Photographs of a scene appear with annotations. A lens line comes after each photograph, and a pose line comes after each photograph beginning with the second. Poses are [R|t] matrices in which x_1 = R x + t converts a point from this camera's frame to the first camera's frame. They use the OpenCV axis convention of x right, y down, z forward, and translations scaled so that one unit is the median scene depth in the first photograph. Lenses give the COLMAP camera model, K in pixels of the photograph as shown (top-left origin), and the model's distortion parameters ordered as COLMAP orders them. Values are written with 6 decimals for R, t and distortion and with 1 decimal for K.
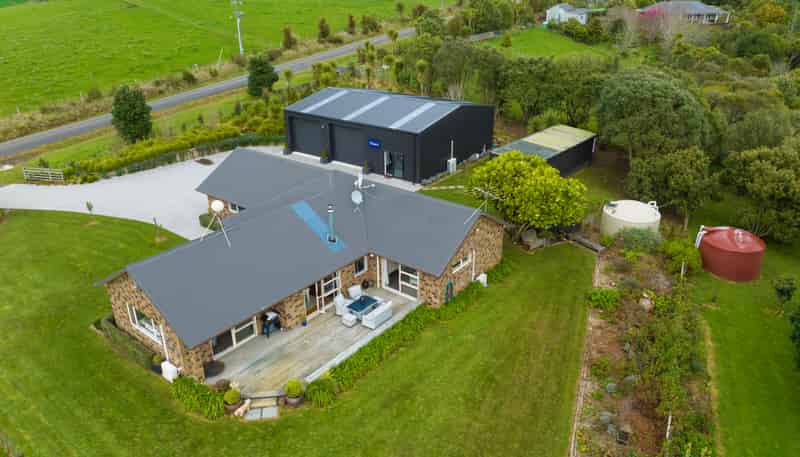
lens RADIAL K [[558.6, 0, 400.0], [0, 558.6, 228.5], [0, 0, 1]] dist [-0.035358, -0.004254]
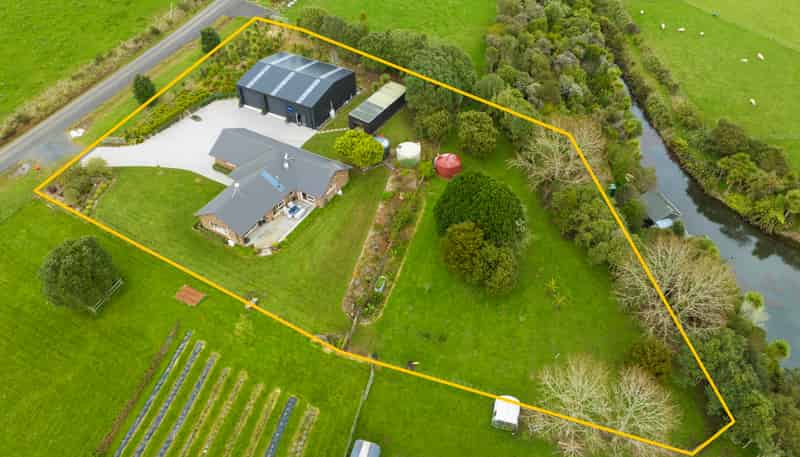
lens RADIAL K [[558.6, 0, 400.0], [0, 558.6, 228.5], [0, 0, 1]] dist [-0.035358, -0.004254]
pose [[0.990425, -0.100647, 0.094486, 0.152886], [0.060809, 0.932536, 0.355921, -0.610547], [-0.123934, -0.346767, 0.929727, -1.382810]]
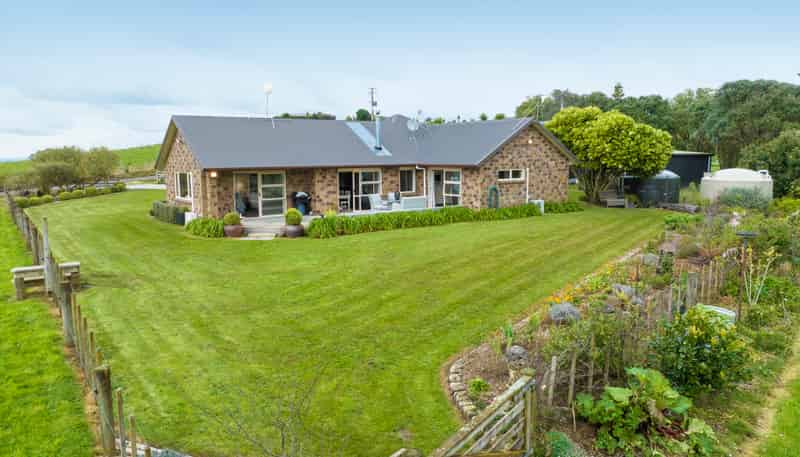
lens RADIAL K [[558.6, 0, 400.0], [0, 558.6, 228.5], [0, 0, 1]] dist [-0.035358, -0.004254]
pose [[0.963740, 0.038942, -0.263986, 0.170082], [-0.110600, 0.958611, -0.262358, 0.385345], [0.242843, 0.282042, 0.928159, 0.122132]]
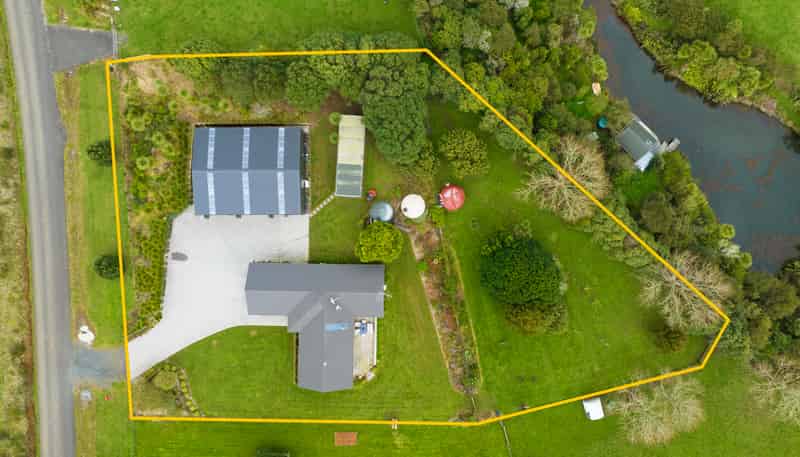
lens RADIAL K [[558.6, 0, 400.0], [0, 558.6, 228.5], [0, 0, 1]] dist [-0.035358, -0.004254]
pose [[0.799576, -0.600562, -0.001816, 0.365508], [0.246413, 0.325308, 0.912938, -2.371735], [-0.547685, -0.730410, 0.408095, 0.037143]]
